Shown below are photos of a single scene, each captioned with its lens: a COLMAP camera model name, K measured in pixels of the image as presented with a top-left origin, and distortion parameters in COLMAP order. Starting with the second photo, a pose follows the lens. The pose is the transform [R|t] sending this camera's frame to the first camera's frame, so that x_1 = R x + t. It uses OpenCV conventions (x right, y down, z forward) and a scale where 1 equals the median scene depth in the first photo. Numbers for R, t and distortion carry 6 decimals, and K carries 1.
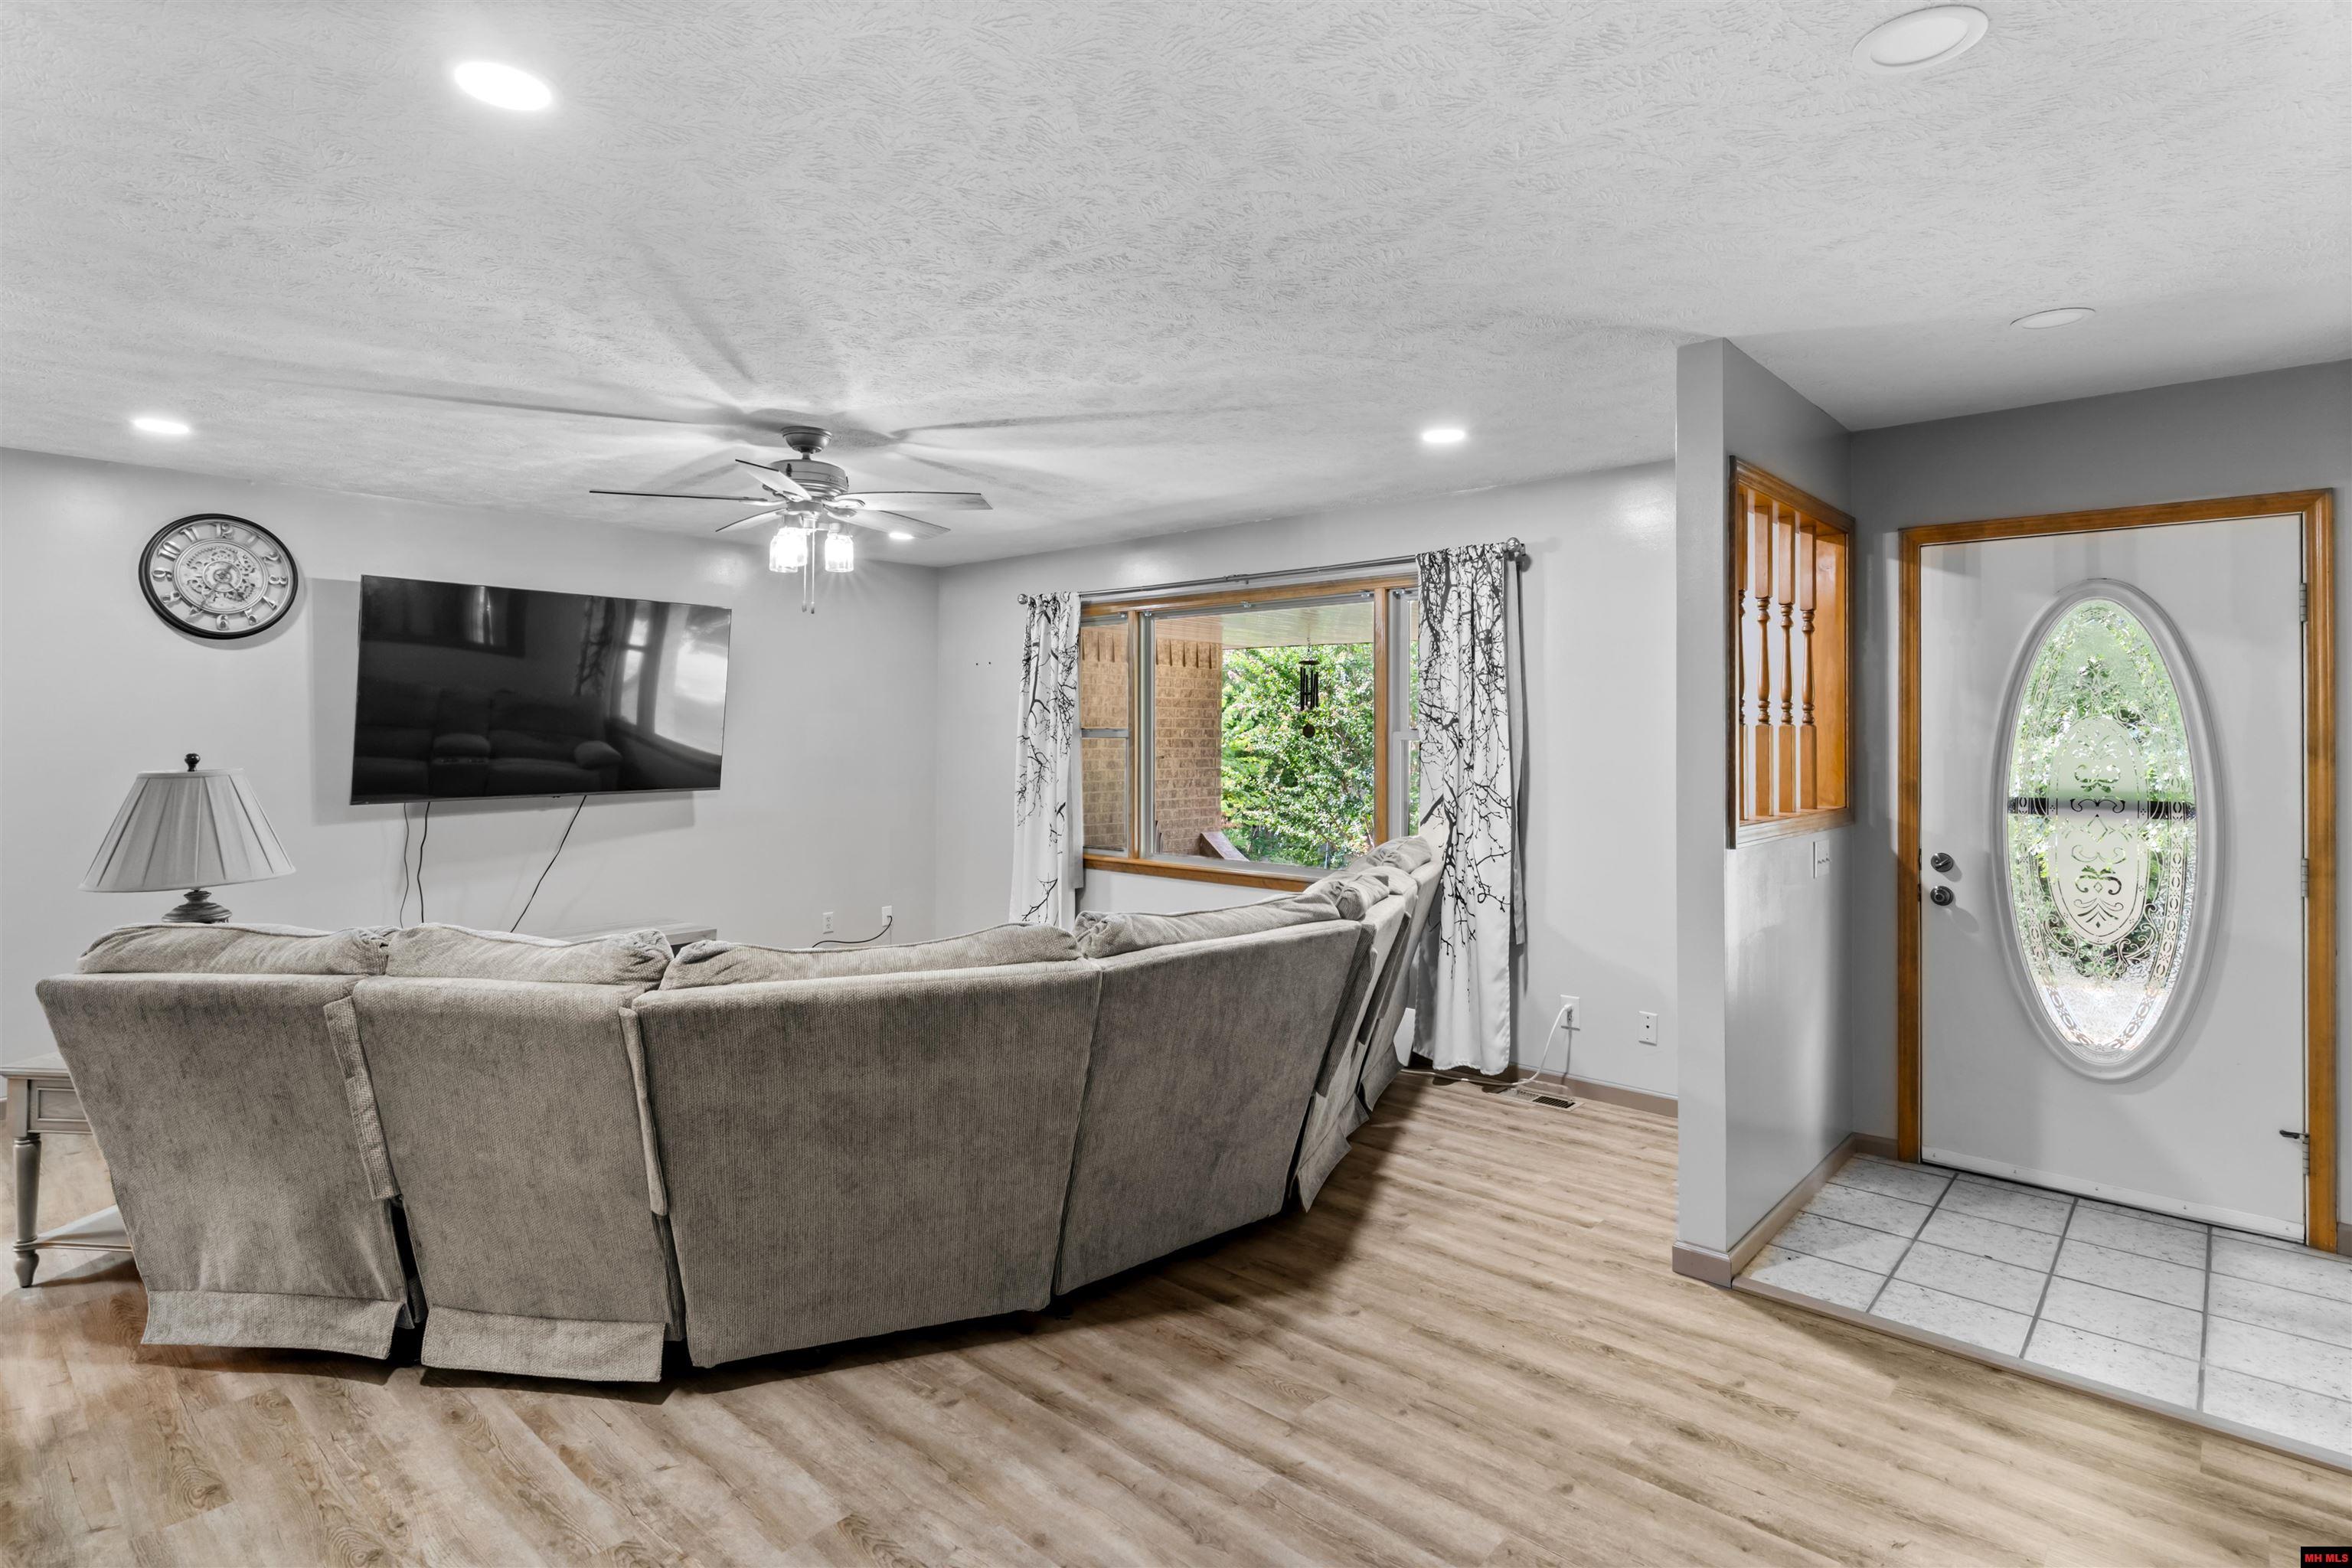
lens RADIAL K [[1208.0, 0, 1198.6], [0, 1208.0, 703.1], [0, 0, 1]] dist [0.000581, -0.001308]
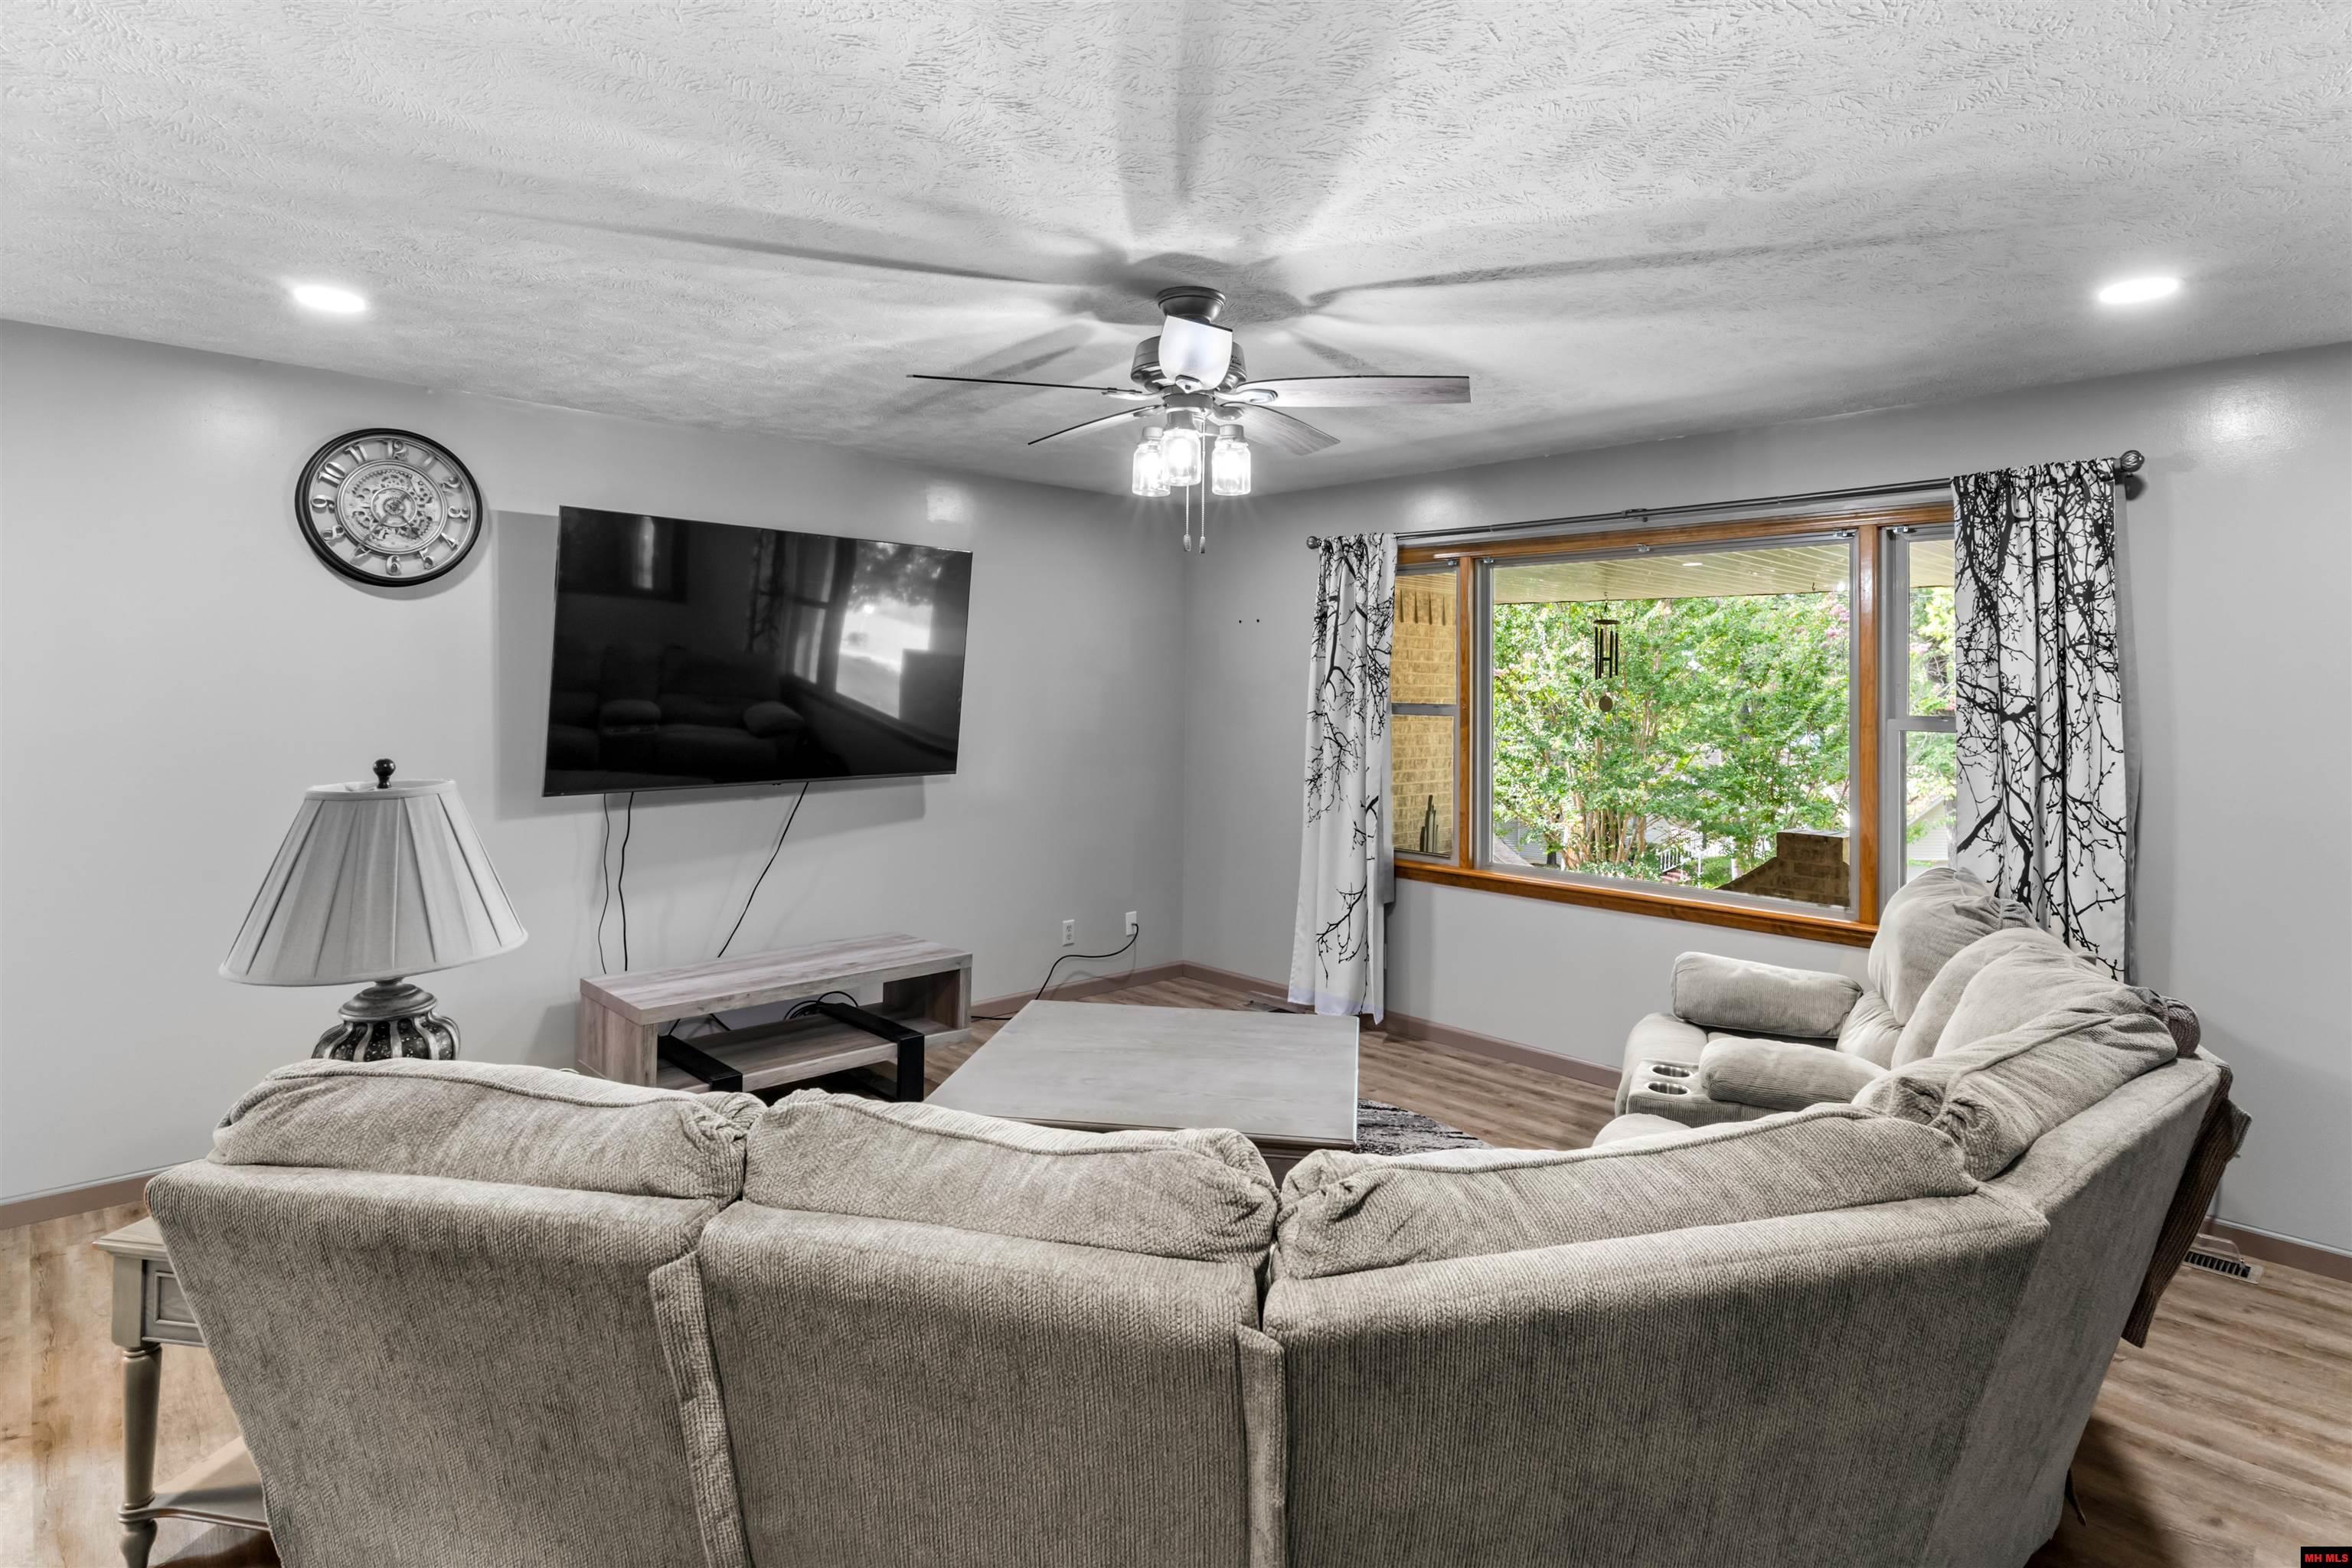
lens RADIAL K [[1208.0, 0, 1184.8], [0, 1208.0, 655.7], [0, 0, 1]] dist [0.000581, -0.001308]
pose [[0.997140, 0.008806, -0.075056, -0.286515], [-0.008910, 0.999960, -0.001054, -0.014125], [0.075044, 0.001720, 0.997179, 0.309189]]
